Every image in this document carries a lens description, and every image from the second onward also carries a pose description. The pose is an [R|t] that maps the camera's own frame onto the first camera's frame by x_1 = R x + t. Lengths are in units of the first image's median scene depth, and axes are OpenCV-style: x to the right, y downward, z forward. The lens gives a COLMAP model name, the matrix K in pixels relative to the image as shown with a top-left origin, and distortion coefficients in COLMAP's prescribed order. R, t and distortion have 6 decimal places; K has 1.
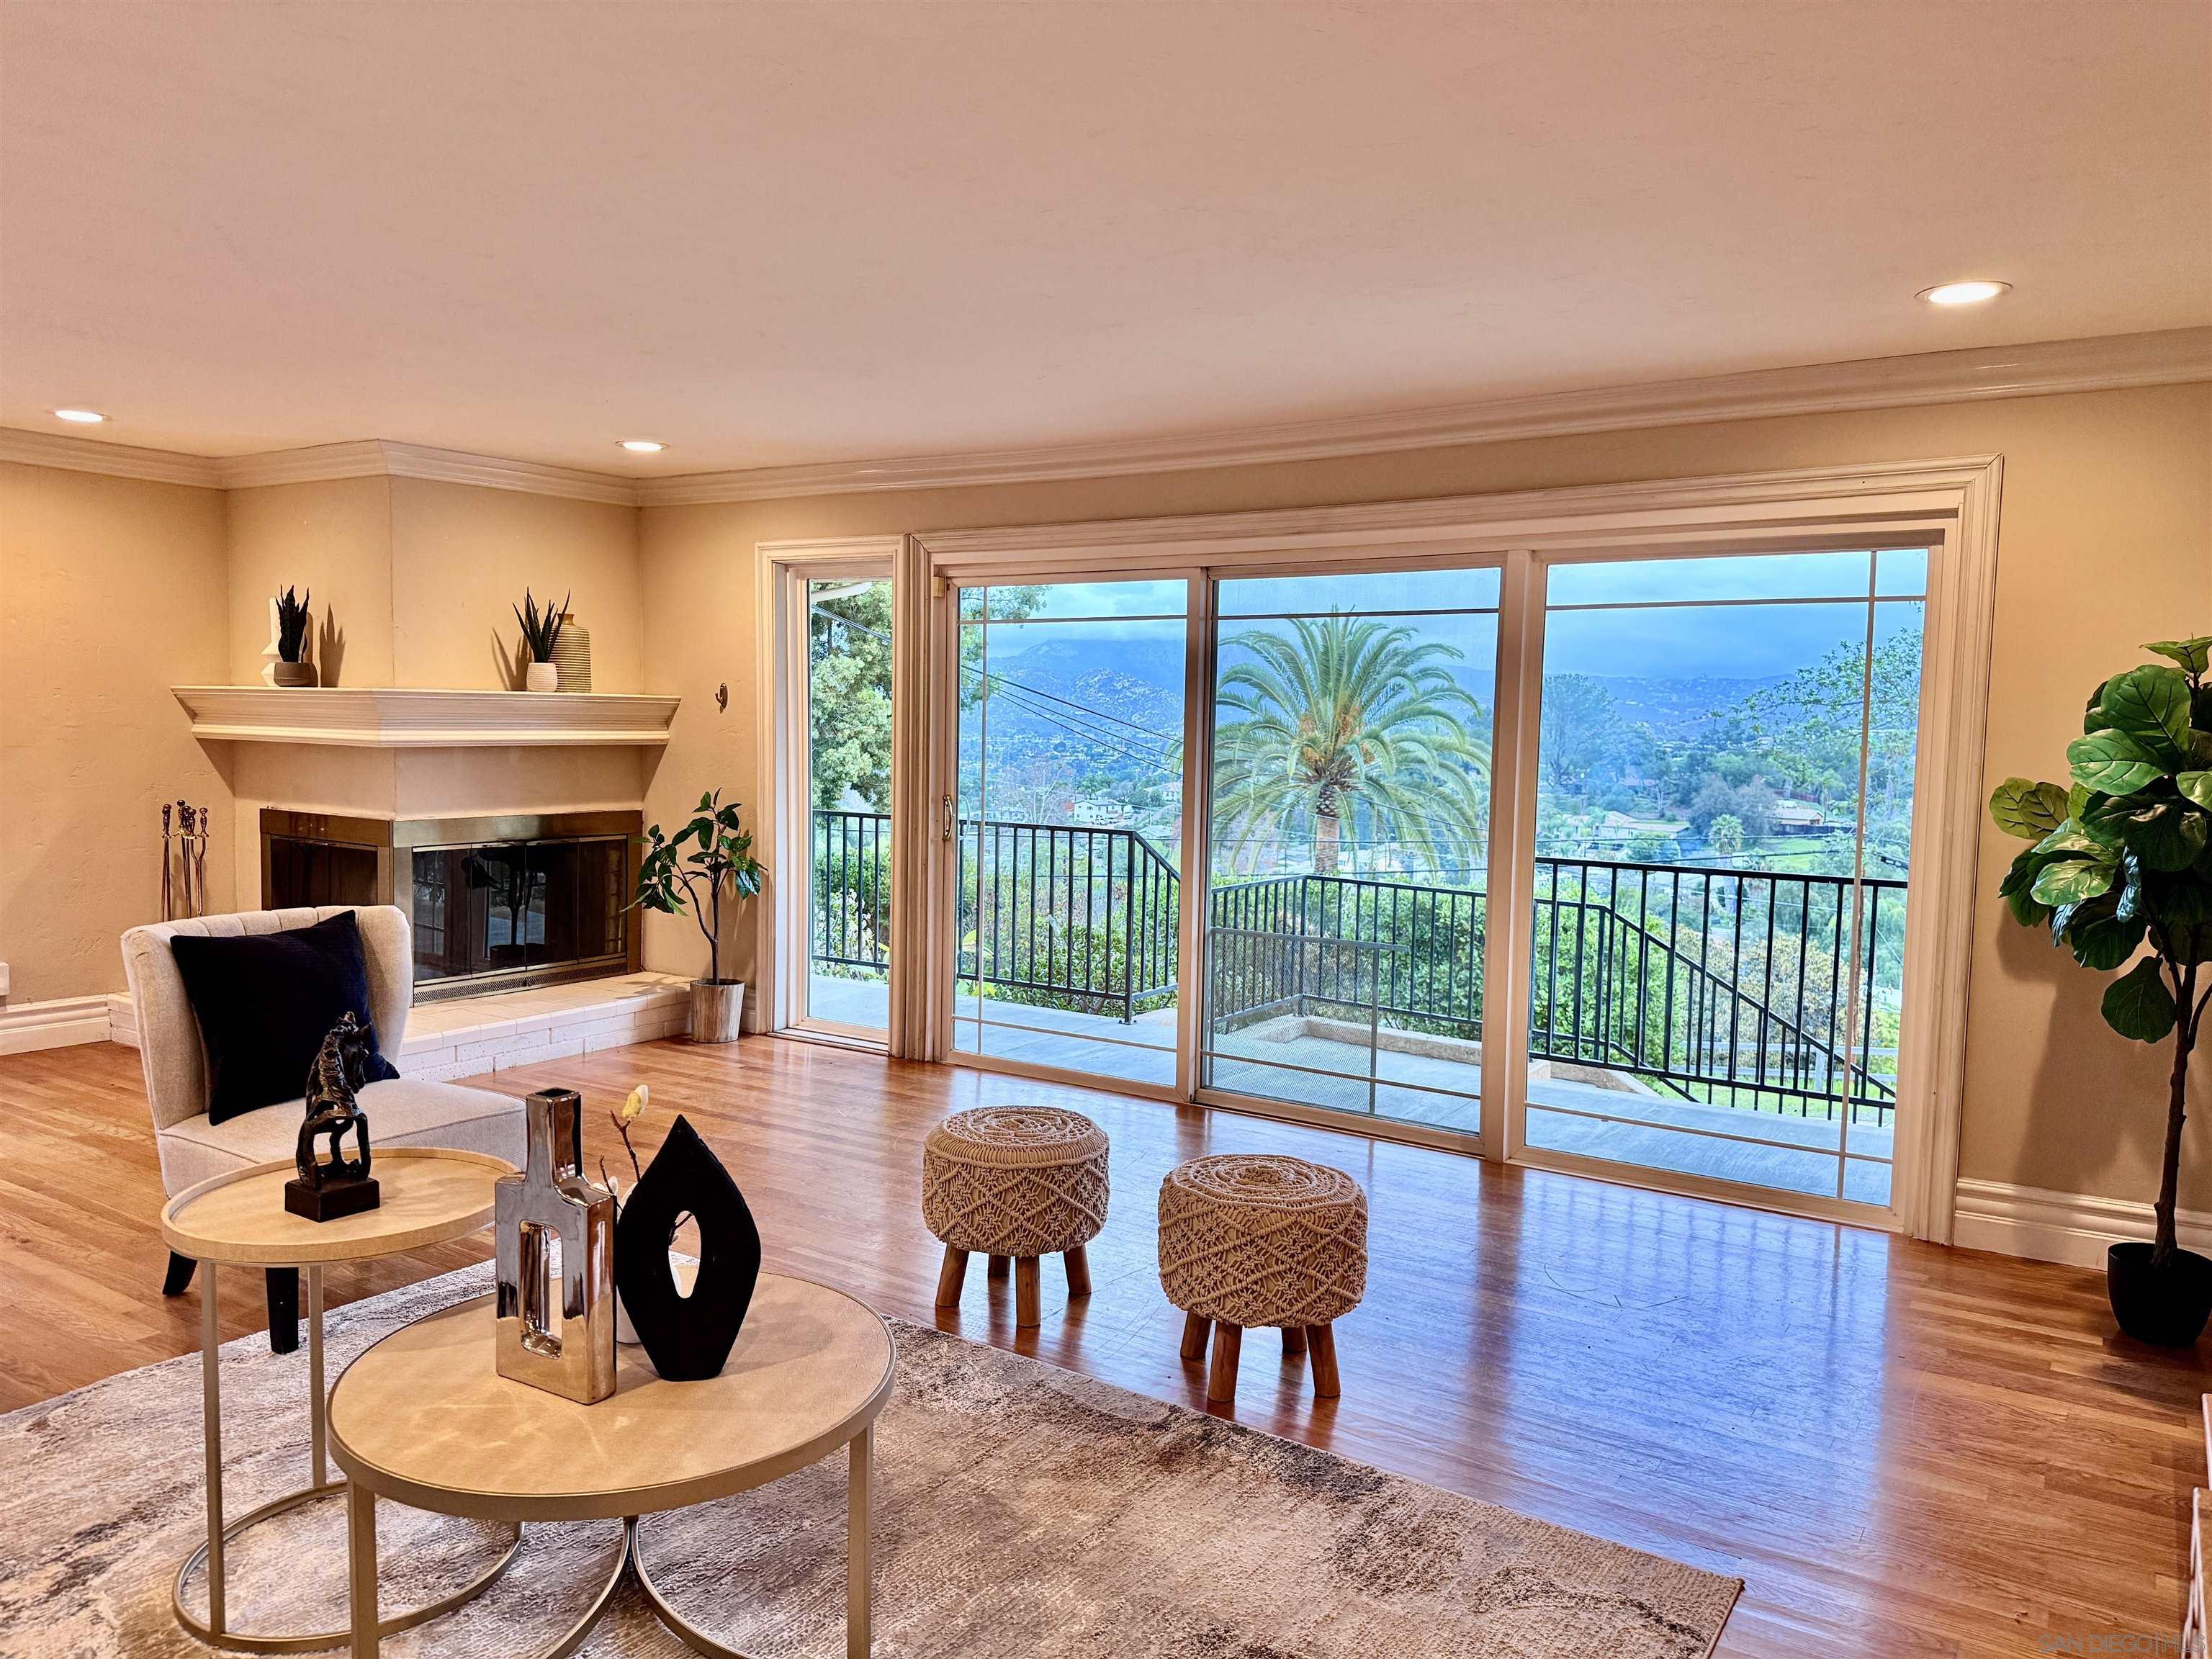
lens RADIAL K [[1542.1, 0, 1114.3], [0, 1542.1, 833.2], [0, 0, 1]] dist [0.127792, -0.219390]
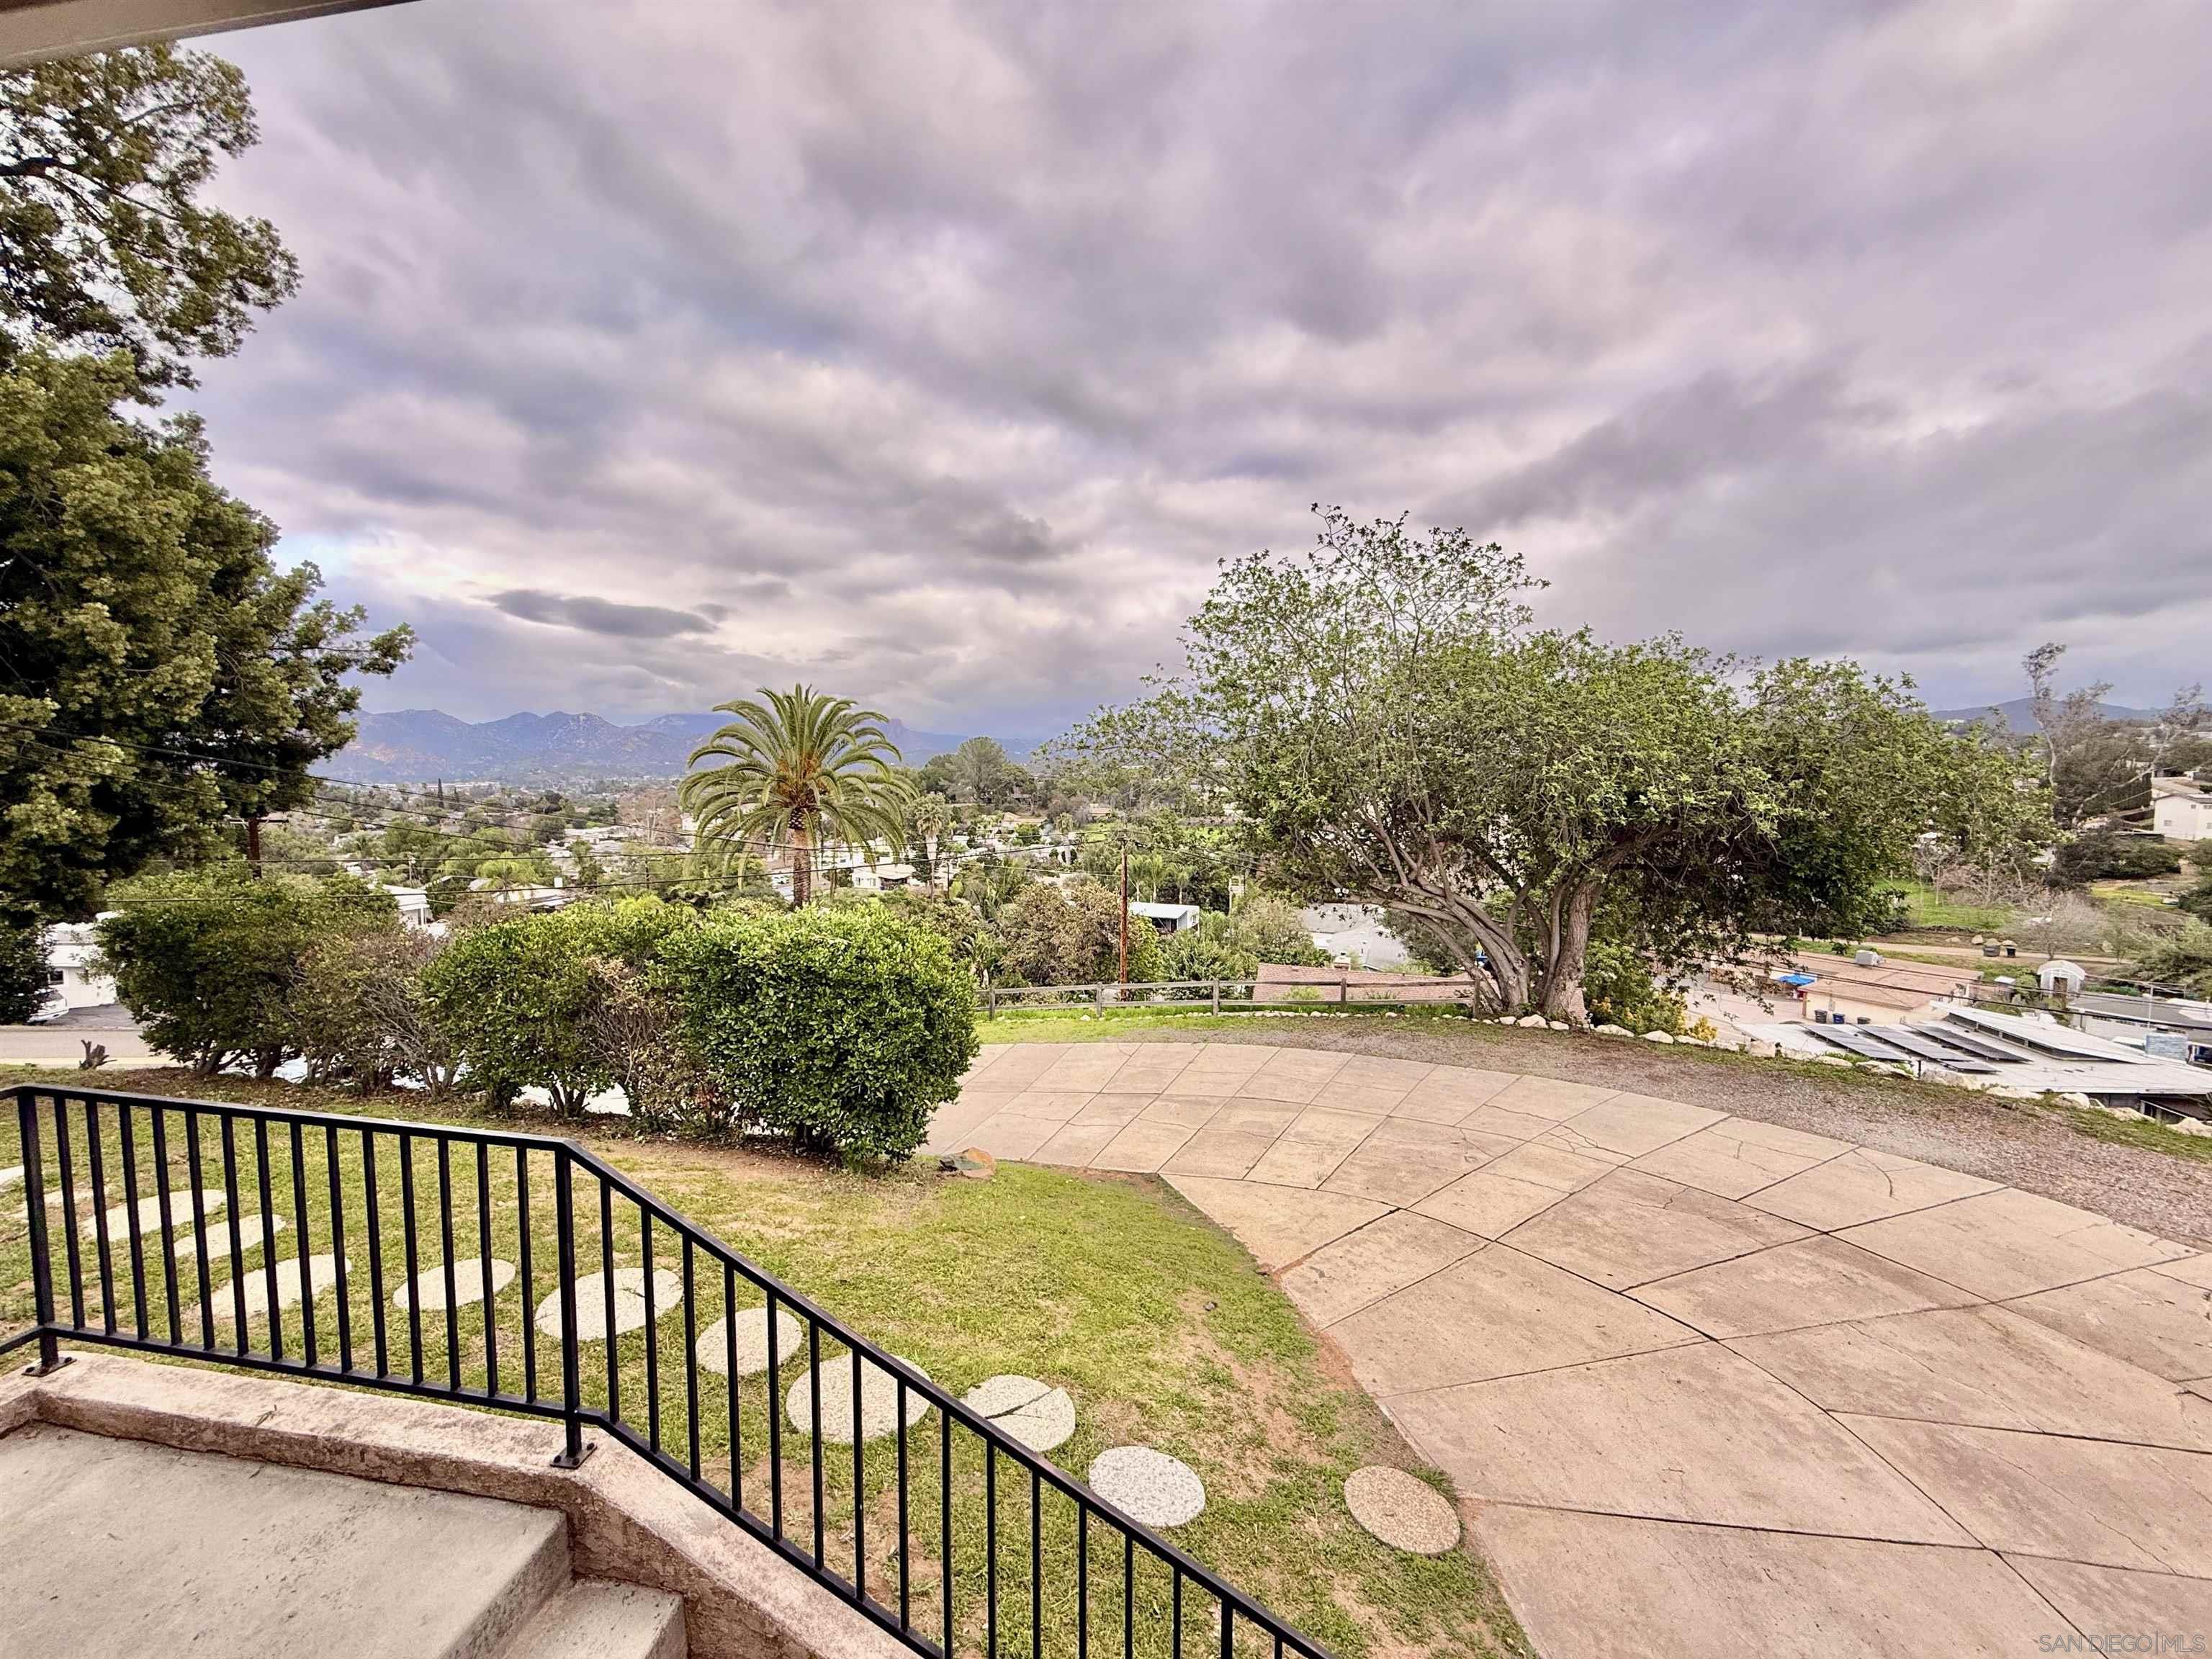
lens RADIAL K [[884.2, 0, 1100.9], [0, 884.2, 834.6], [0, 0, 1]] dist [0.001439, 0.000126]
pose [[0.915627, -0.044891, 0.399514, 0.464855], [0.041808, 0.998991, 0.016433, -0.059700], [-0.399849, 0.001656, 0.916580, 0.886200]]
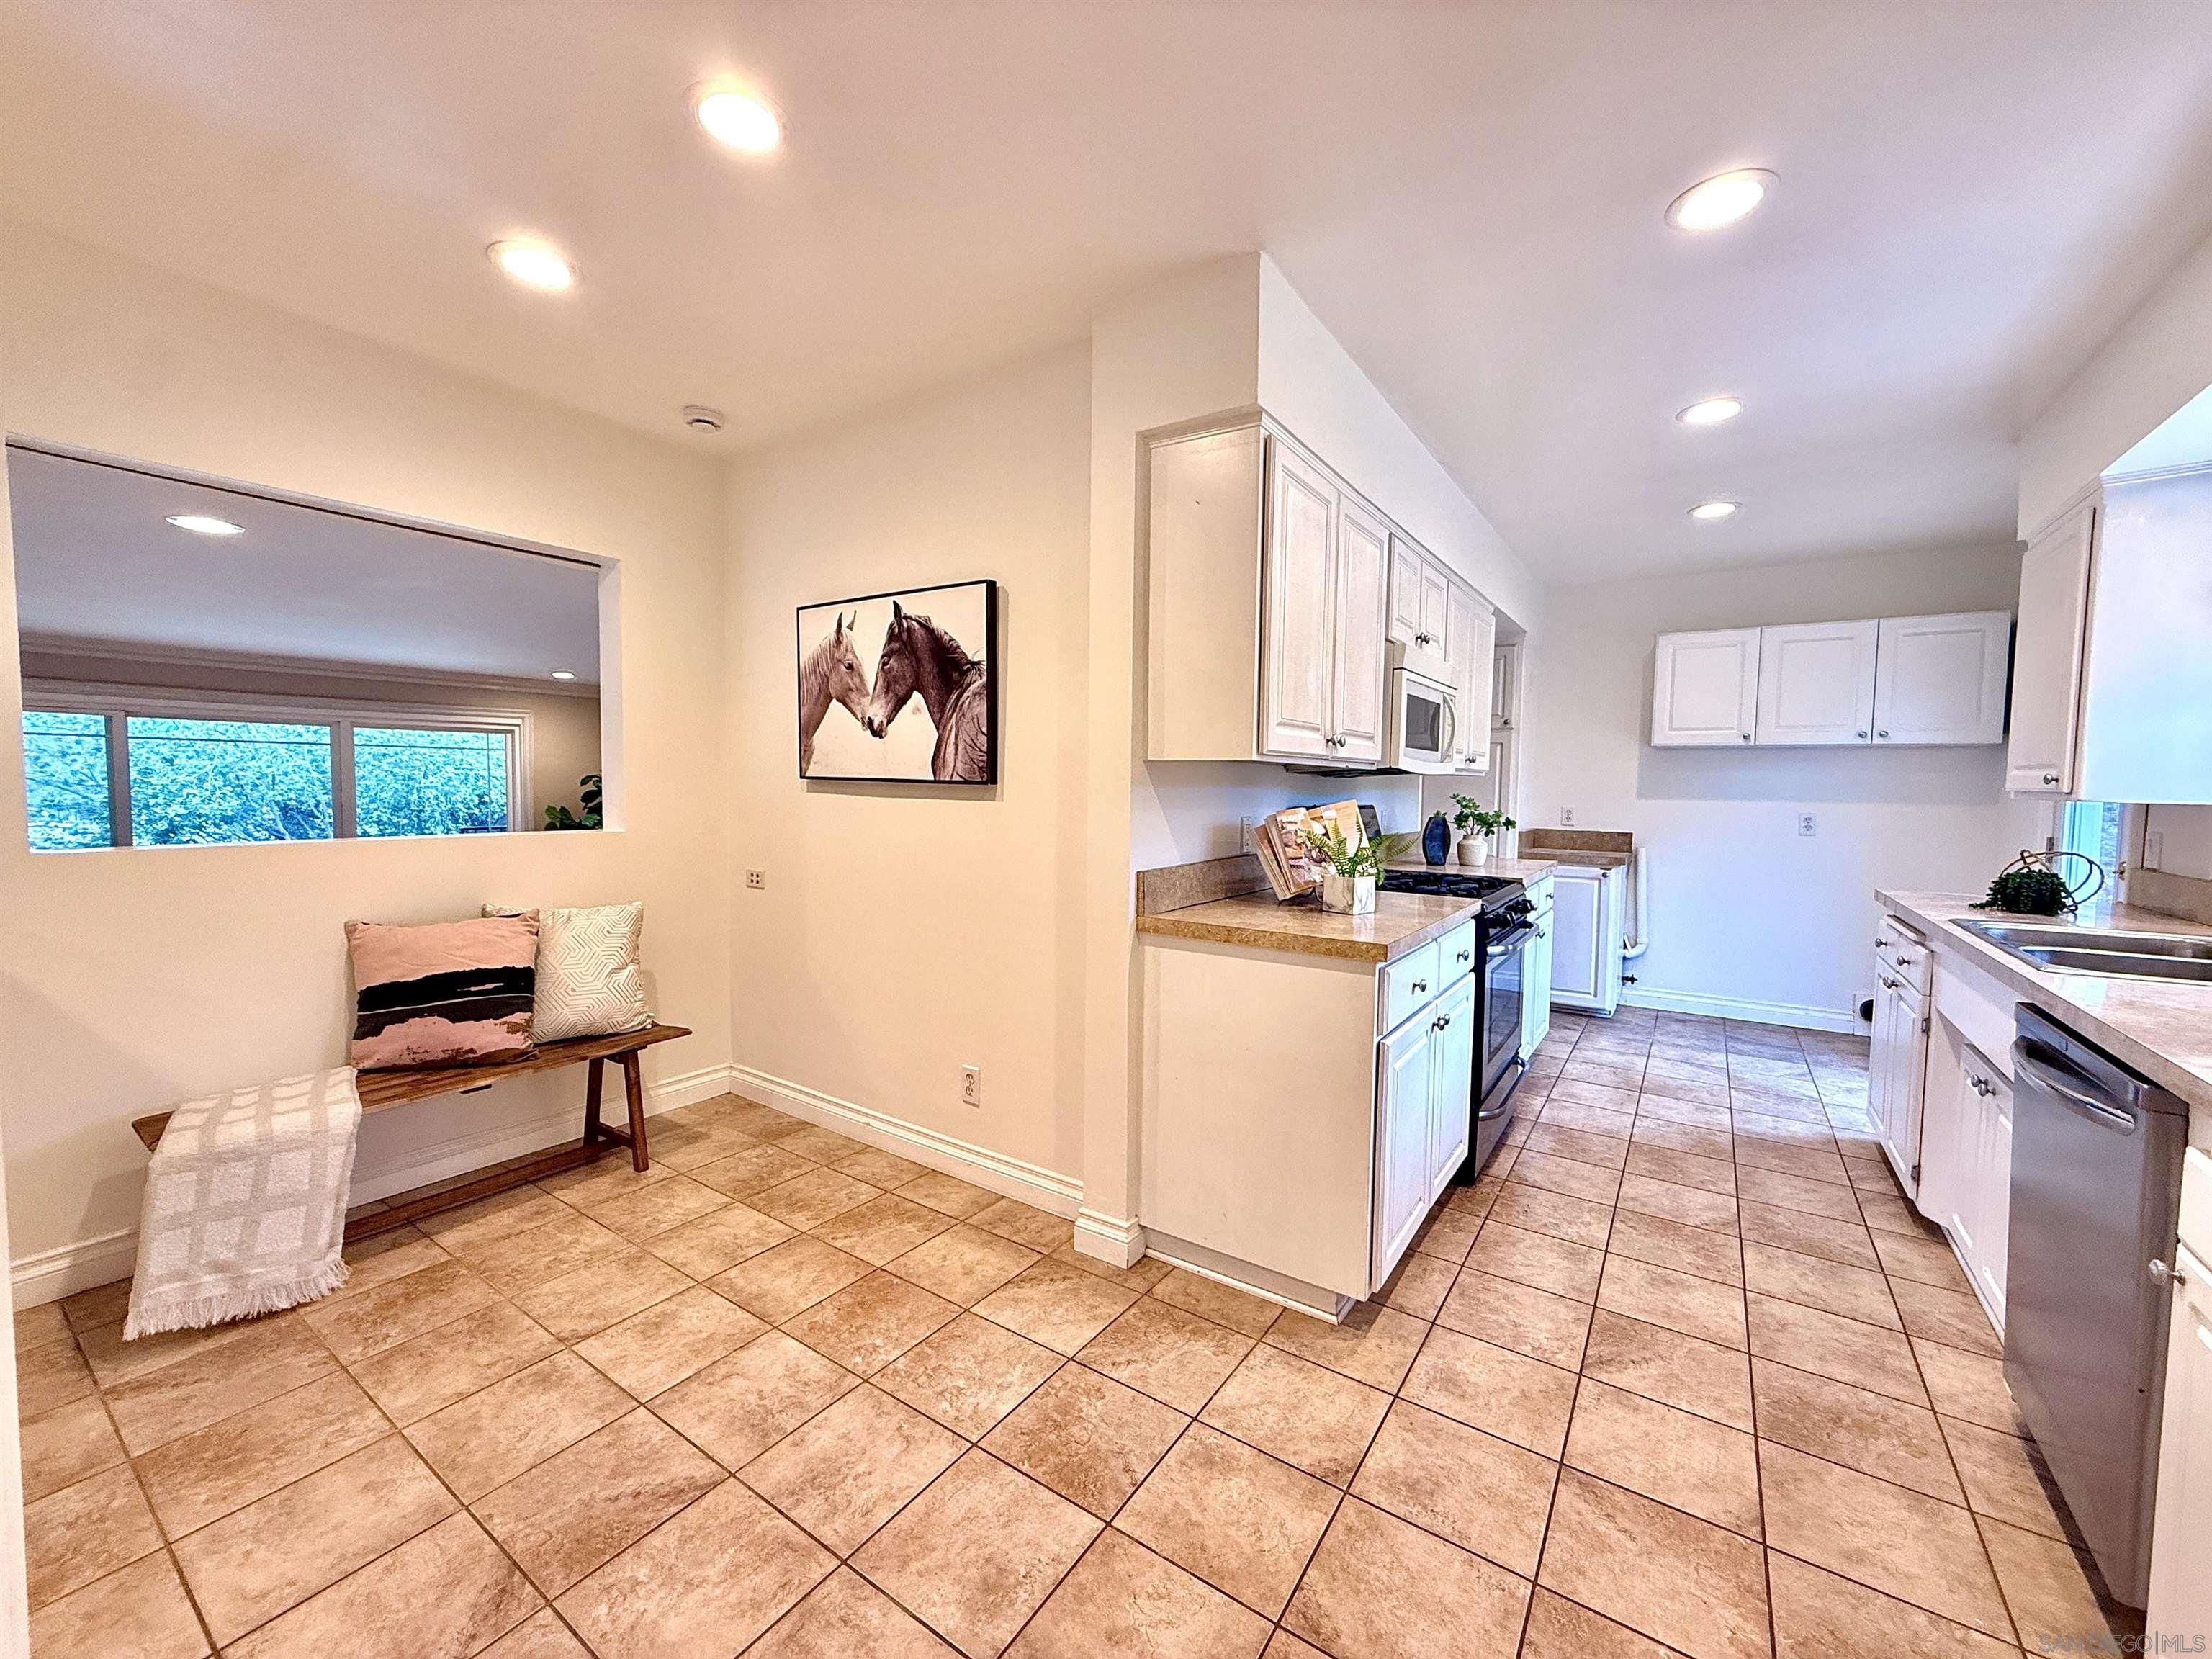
lens RADIAL K [[880.1, 0, 1099.5], [0, 880.1, 833.0], [0, 0, 1]] dist [0.000184, 0.000020]
pose [[0.026919, -0.075795, 0.996760, -0.913471], [0.062591, 0.995293, 0.073993, -0.028153], [-0.997676, 0.060397, 0.031537, -0.199669]]
